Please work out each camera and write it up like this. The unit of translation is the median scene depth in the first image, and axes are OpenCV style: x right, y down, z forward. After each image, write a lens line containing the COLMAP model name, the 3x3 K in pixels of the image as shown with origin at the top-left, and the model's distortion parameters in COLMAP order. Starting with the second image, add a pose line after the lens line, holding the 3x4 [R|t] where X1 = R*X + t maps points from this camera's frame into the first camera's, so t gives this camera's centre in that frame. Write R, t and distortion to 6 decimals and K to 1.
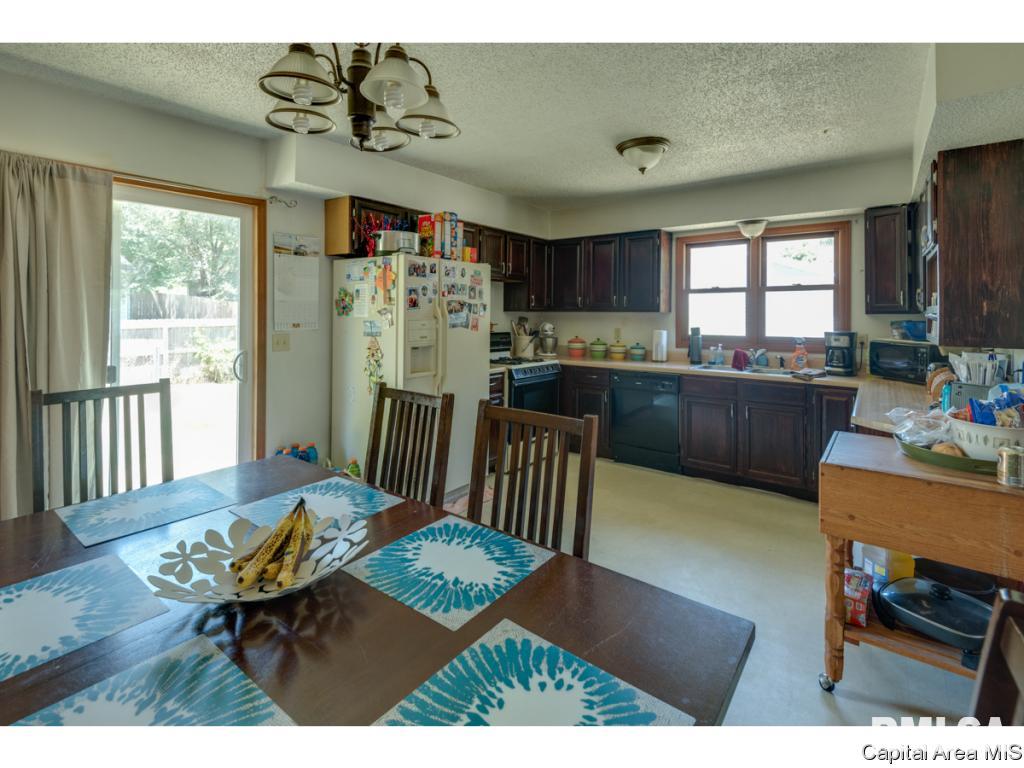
lens RADIAL K [[478.1, 0, 521.9], [0, 478.1, 315.7], [0, 0, 1]] dist [0.039904, 0.000053]
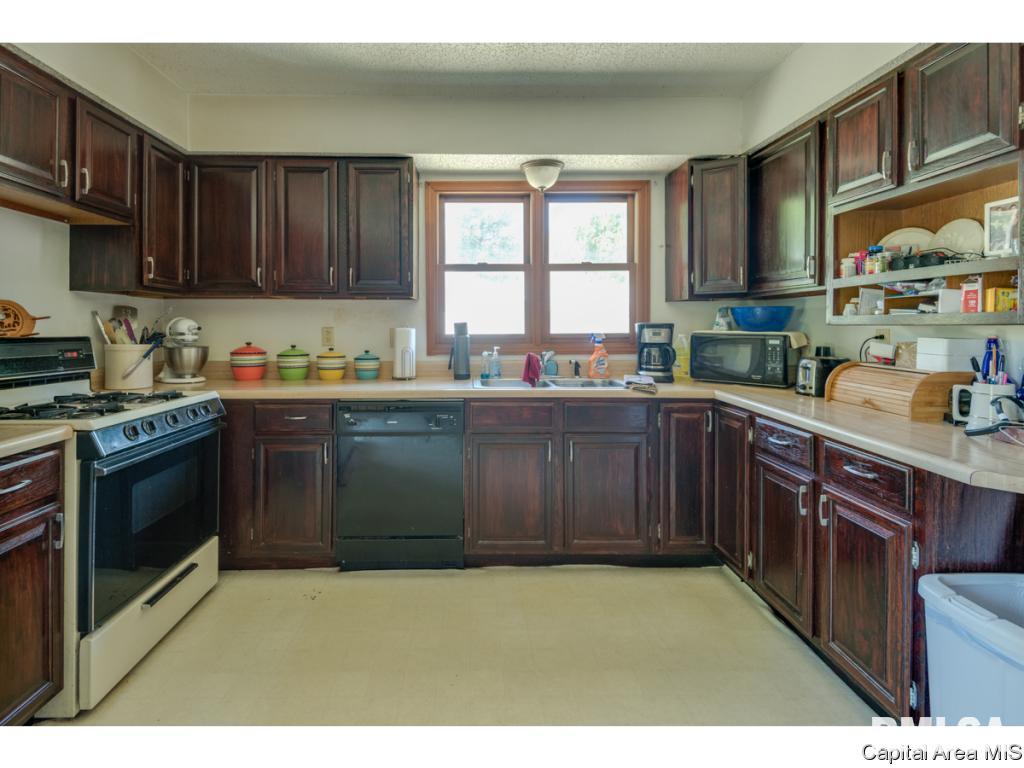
lens RADIAL K [[484.9, 0, 485.0], [0, 484.9, 327.9], [0, 0, 1]] dist [0.002539, -0.000015]
pose [[0.797871, -0.007733, 0.602779, -0.003413], [0.005746, 0.999970, 0.005224, 0.030422], [-0.602801, -0.000705, 0.797891, 0.488806]]
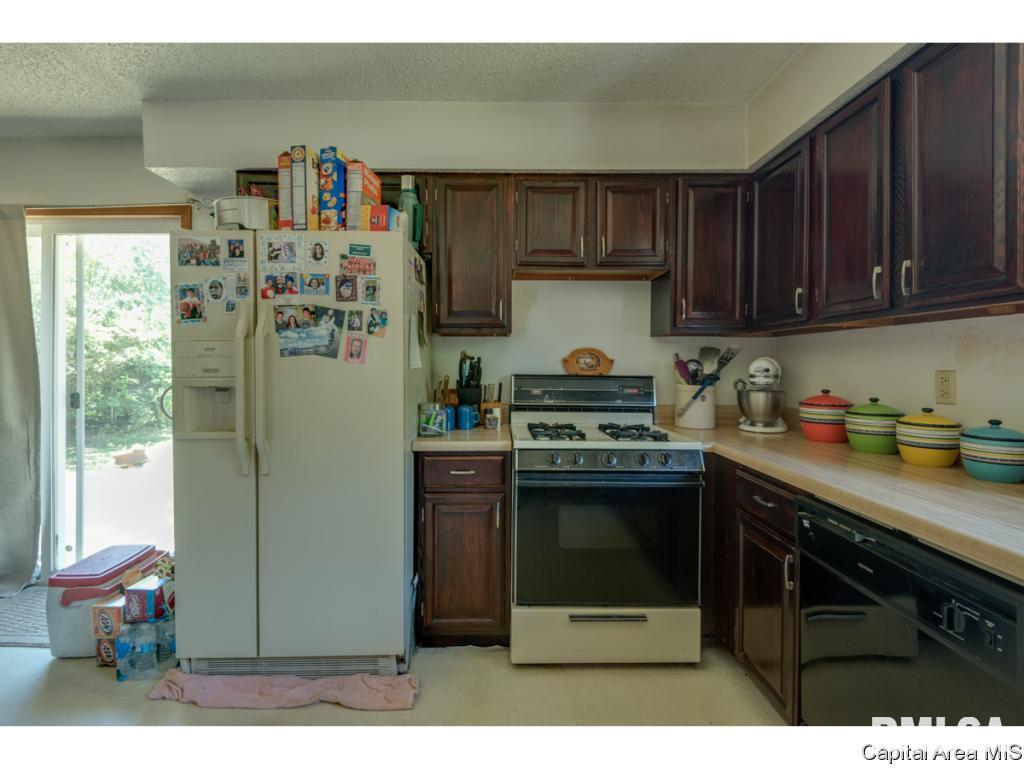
lens RADIAL K [[463.6, 0, 514.4], [0, 463.6, 371.1], [0, 0, 1]] dist [0.020900, -0.015967]
pose [[0.599669, 0.006352, -0.800223, 0.329924], [-0.000692, 0.999972, 0.007419, 0.029736], [0.800248, -0.003895, 0.599657, 0.683616]]
